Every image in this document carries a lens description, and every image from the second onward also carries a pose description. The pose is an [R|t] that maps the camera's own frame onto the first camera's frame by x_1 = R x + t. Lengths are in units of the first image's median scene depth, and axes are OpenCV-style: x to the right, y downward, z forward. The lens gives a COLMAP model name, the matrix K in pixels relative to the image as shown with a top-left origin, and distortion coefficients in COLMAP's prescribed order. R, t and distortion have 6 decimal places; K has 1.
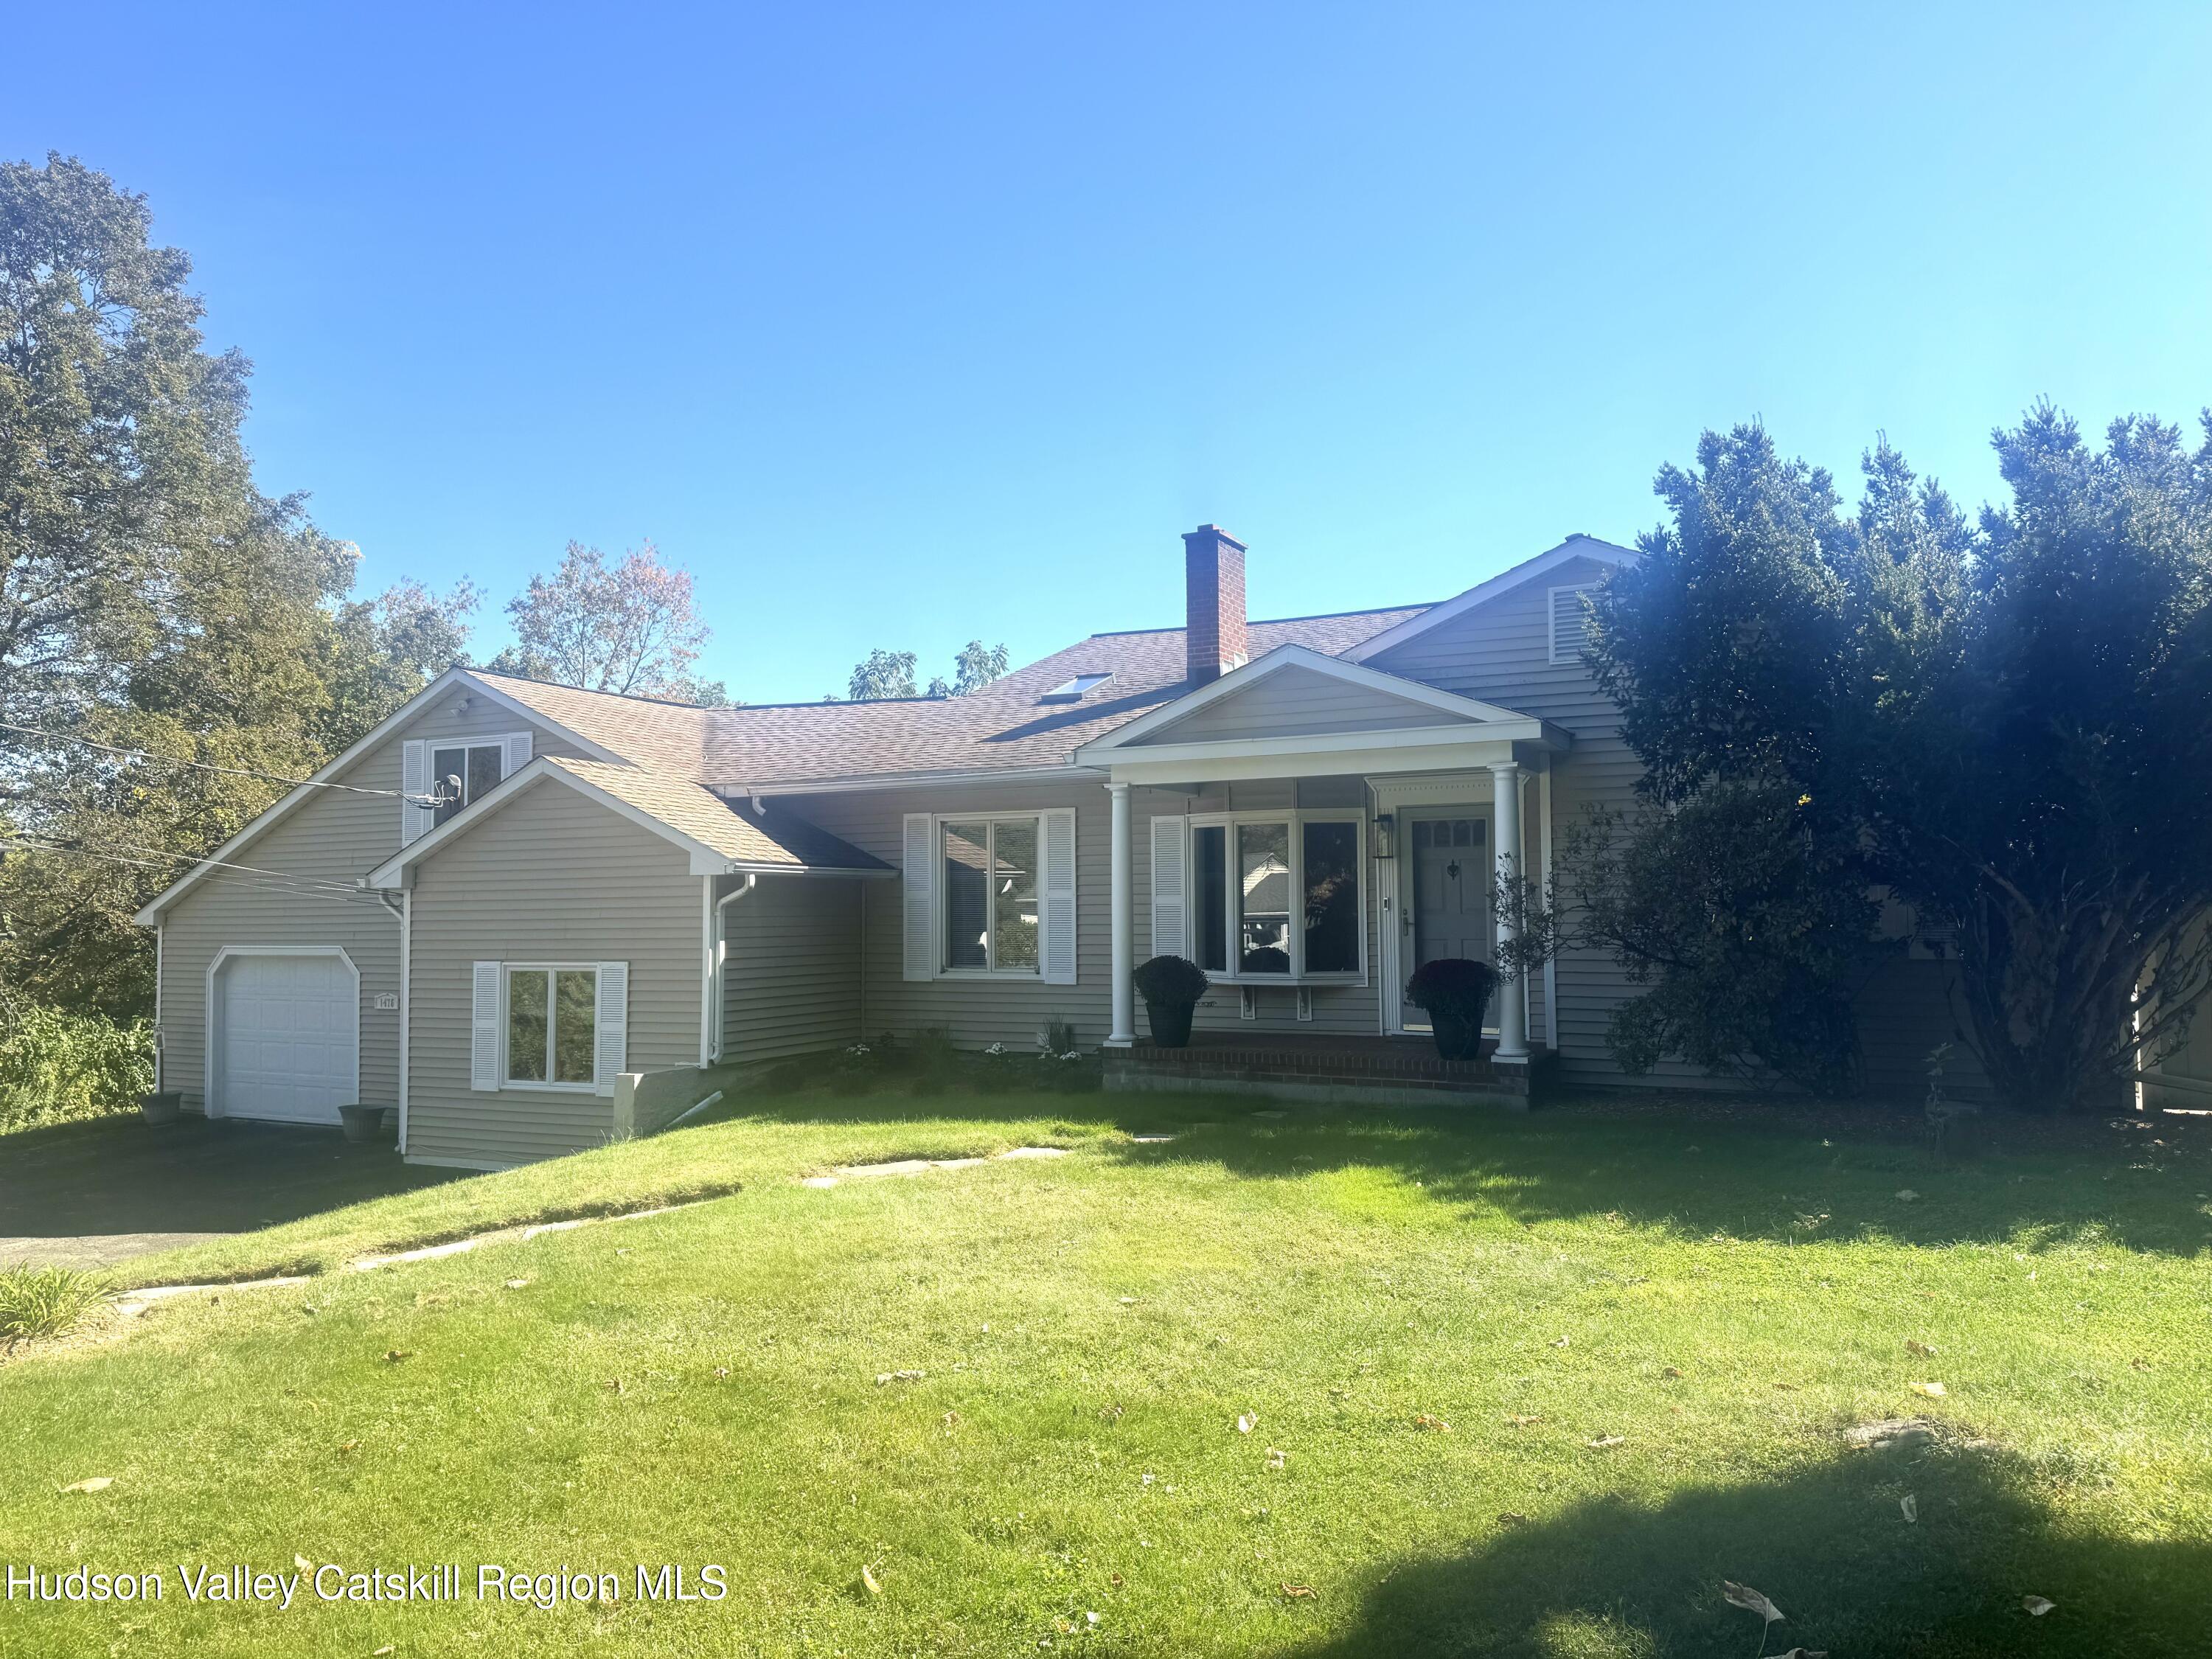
lens RADIAL K [[1551.0, 0, 1060.4], [0, 1551.0, 837.7], [0, 0, 1]] dist [0.122670, -0.244647]
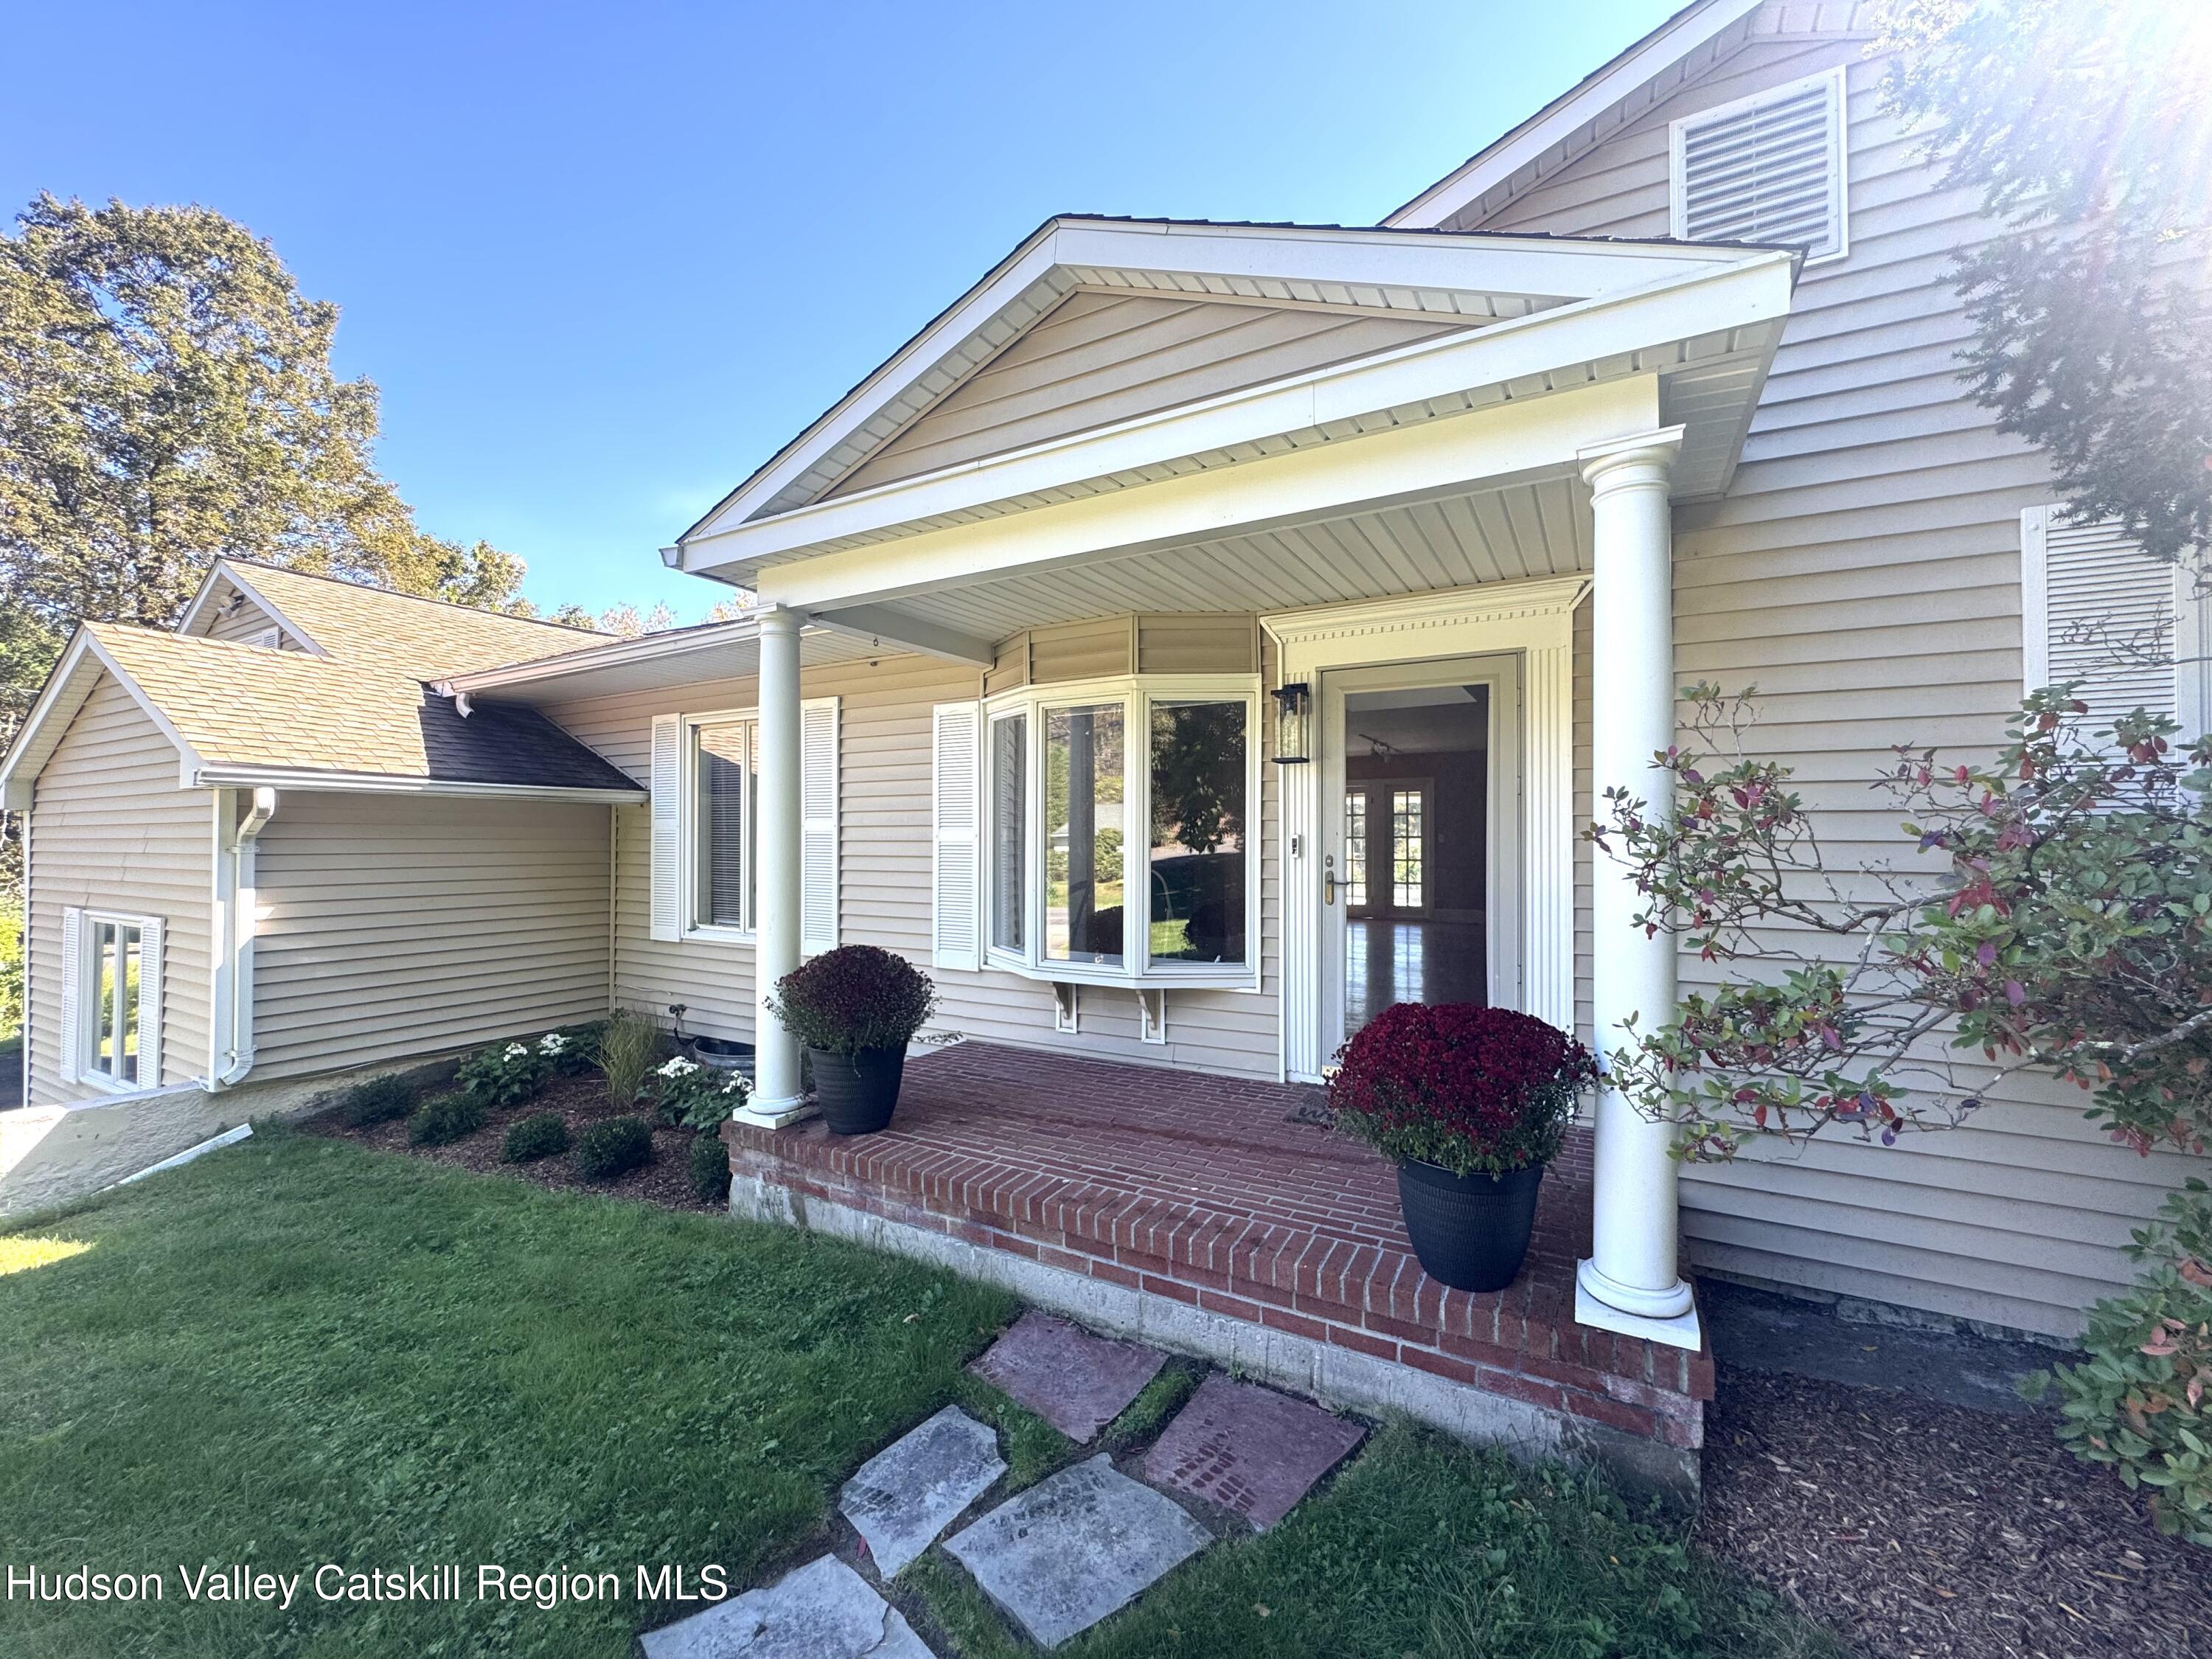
lens RADIAL K [[928.1, 0, 1075.8], [0, 928.1, 830.1], [0, 0, 1]] dist [-0.004731, -0.000327]
pose [[0.998956, 0.009439, -0.044691, 0.158305], [-0.007746, 0.999251, 0.037909, 0.026940], [0.045016, -0.037523, 0.998281, 0.724406]]
